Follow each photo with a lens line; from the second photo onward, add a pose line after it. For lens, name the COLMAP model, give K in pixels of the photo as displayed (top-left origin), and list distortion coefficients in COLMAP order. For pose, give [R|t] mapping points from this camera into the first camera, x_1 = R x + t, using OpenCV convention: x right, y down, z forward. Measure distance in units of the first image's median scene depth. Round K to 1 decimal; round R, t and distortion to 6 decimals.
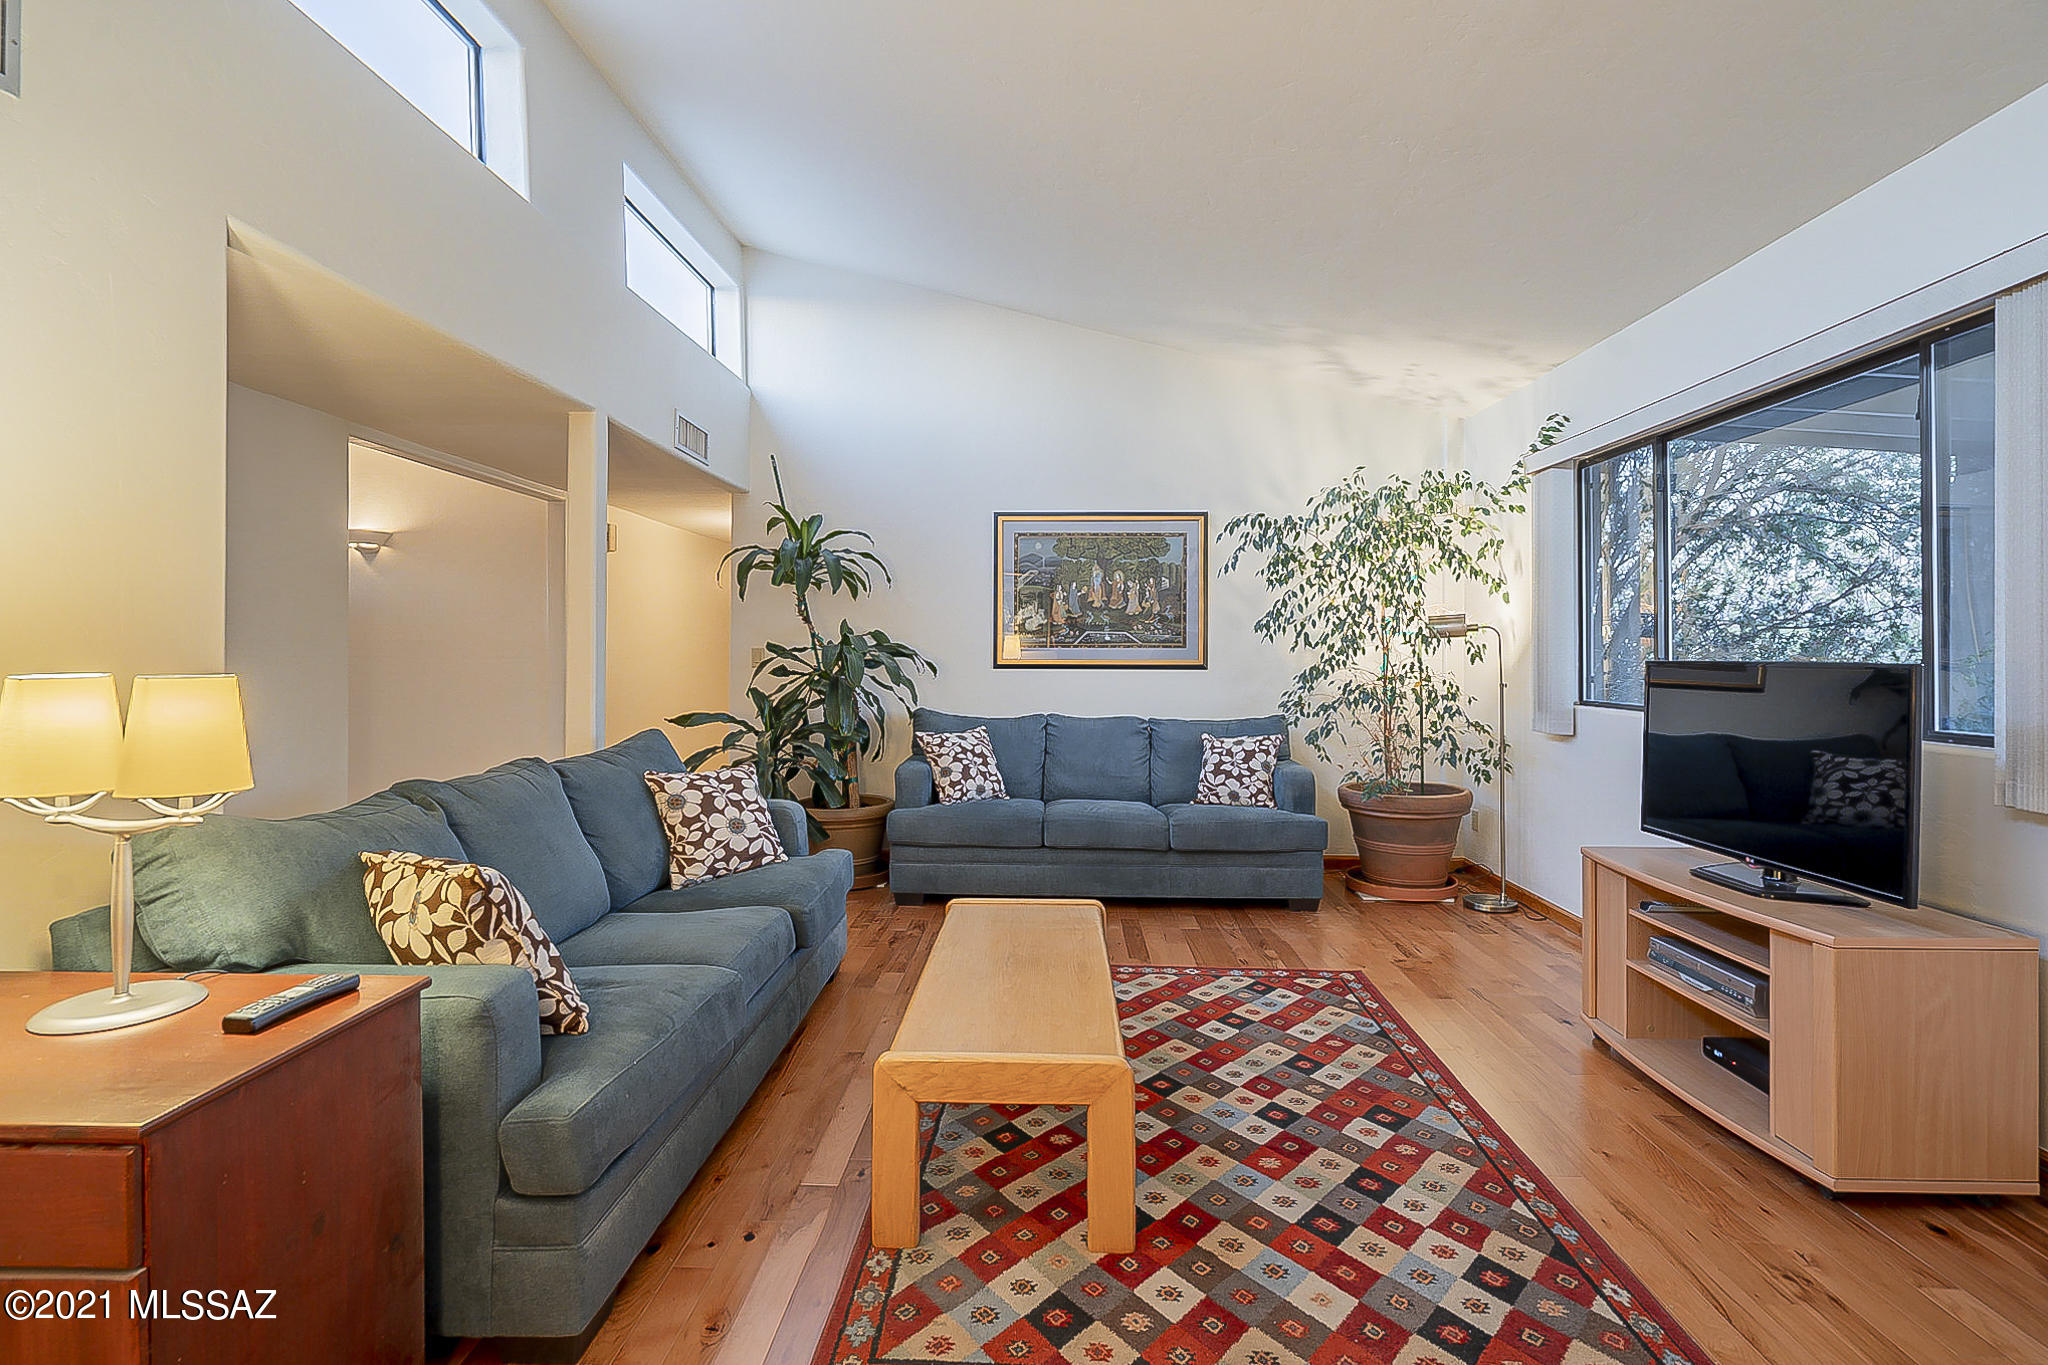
lens RADIAL K [[997.4, 0, 1008.4], [0, 997.4, 652.4], [0, 0, 1]] dist [-0.000541, -0.000174]
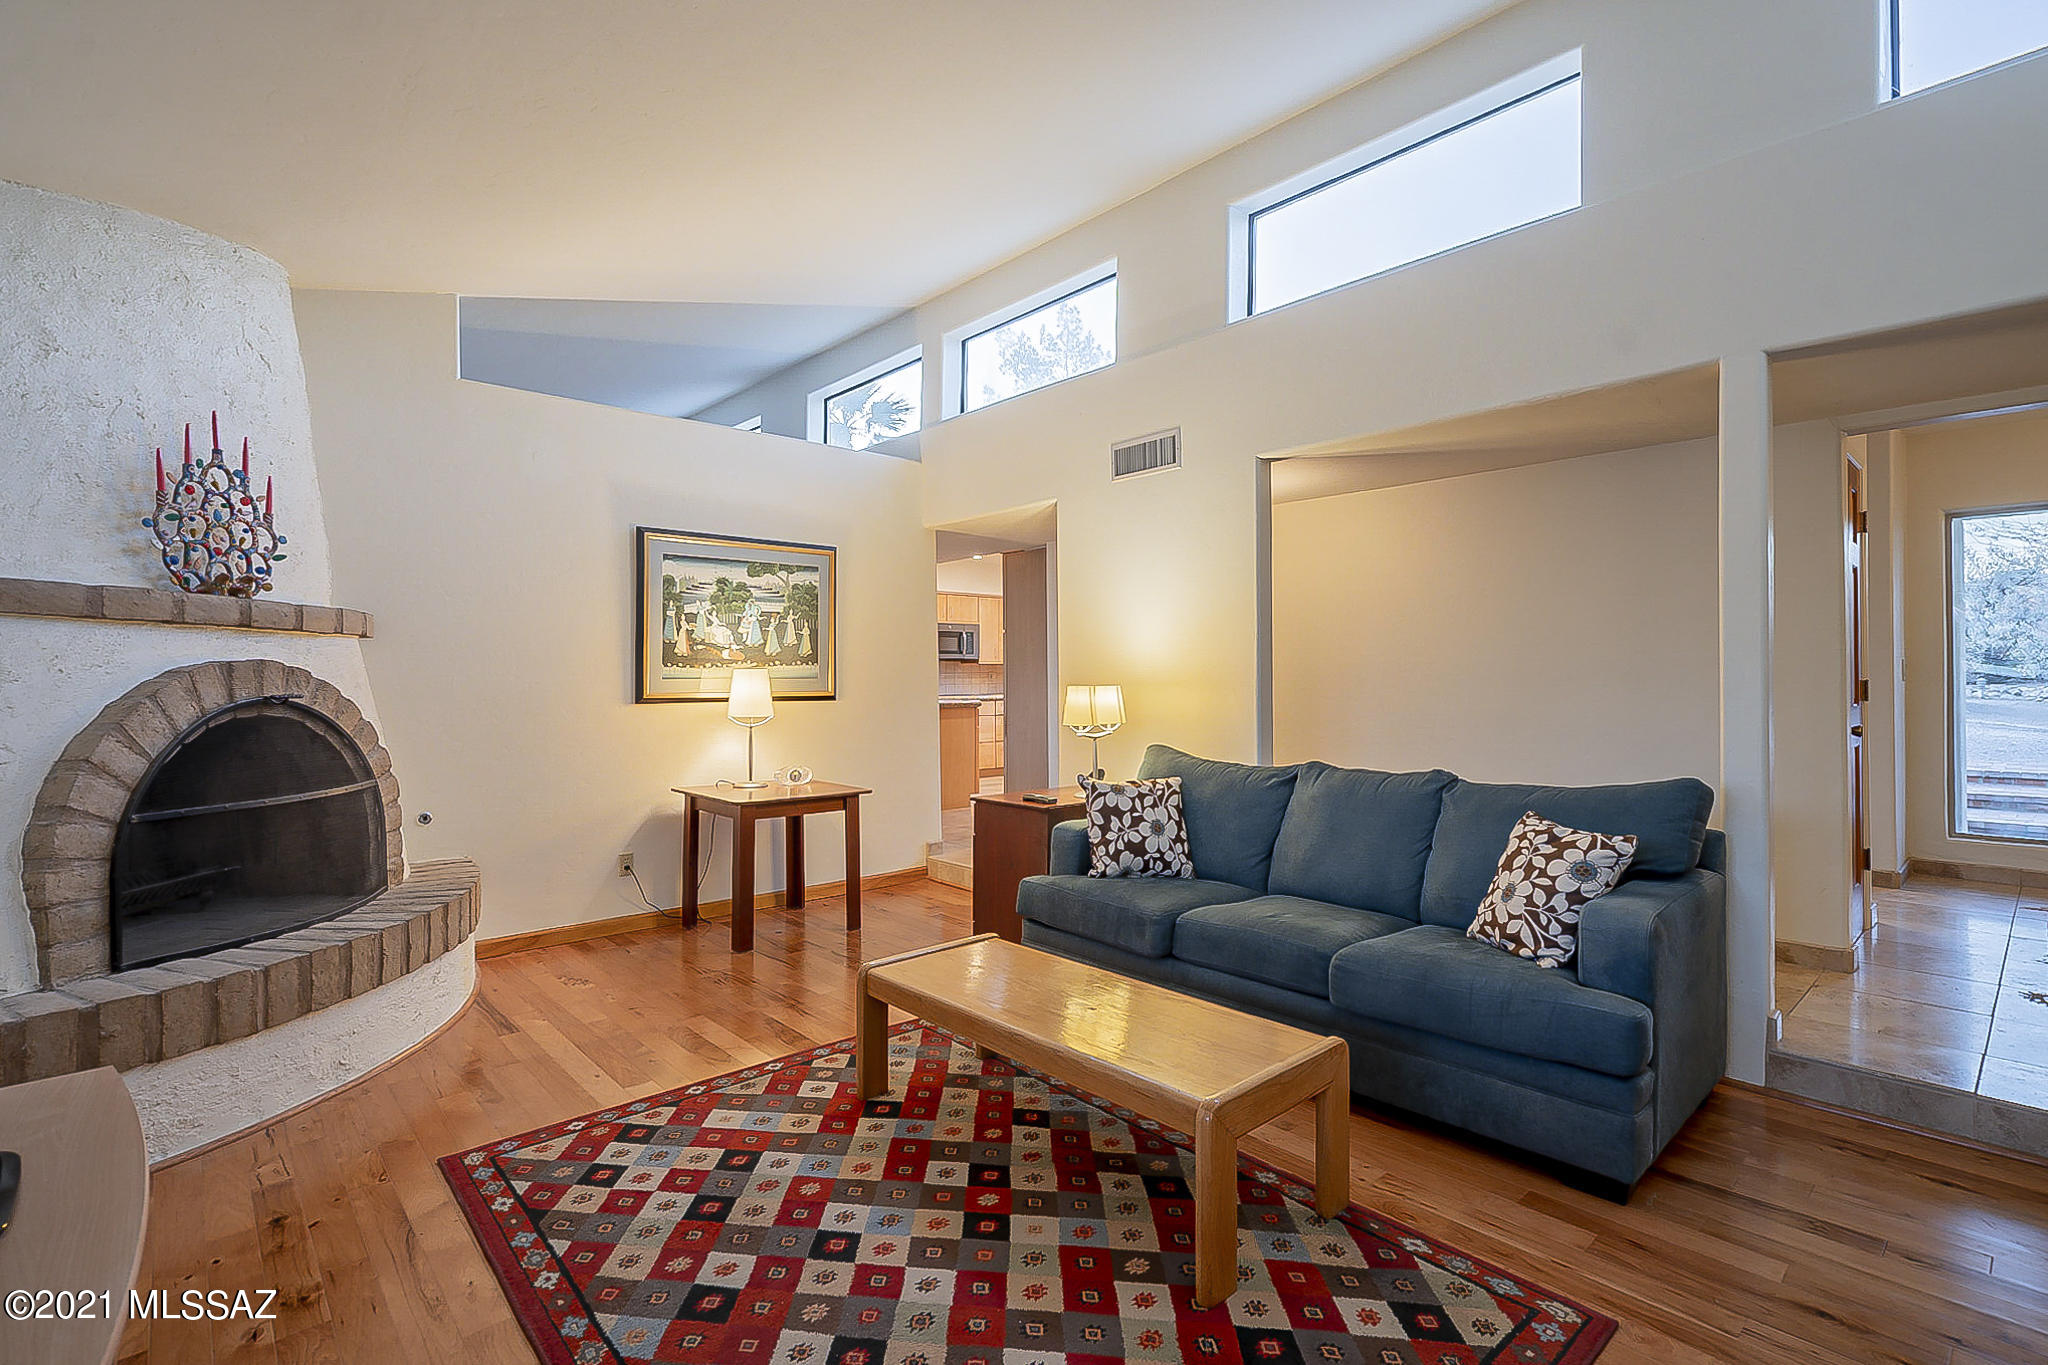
lens RADIAL K [[937.4, 0, 1036.9], [0, 937.4, 670.7], [0, 0, 1]] dist [0.001638, 0.000797]
pose [[-0.708424, 0.000500, -0.705787, 0.745359], [0.007689, 0.999946, -0.007008, -0.004839], [0.705745, -0.010391, -0.708390, 1.782076]]
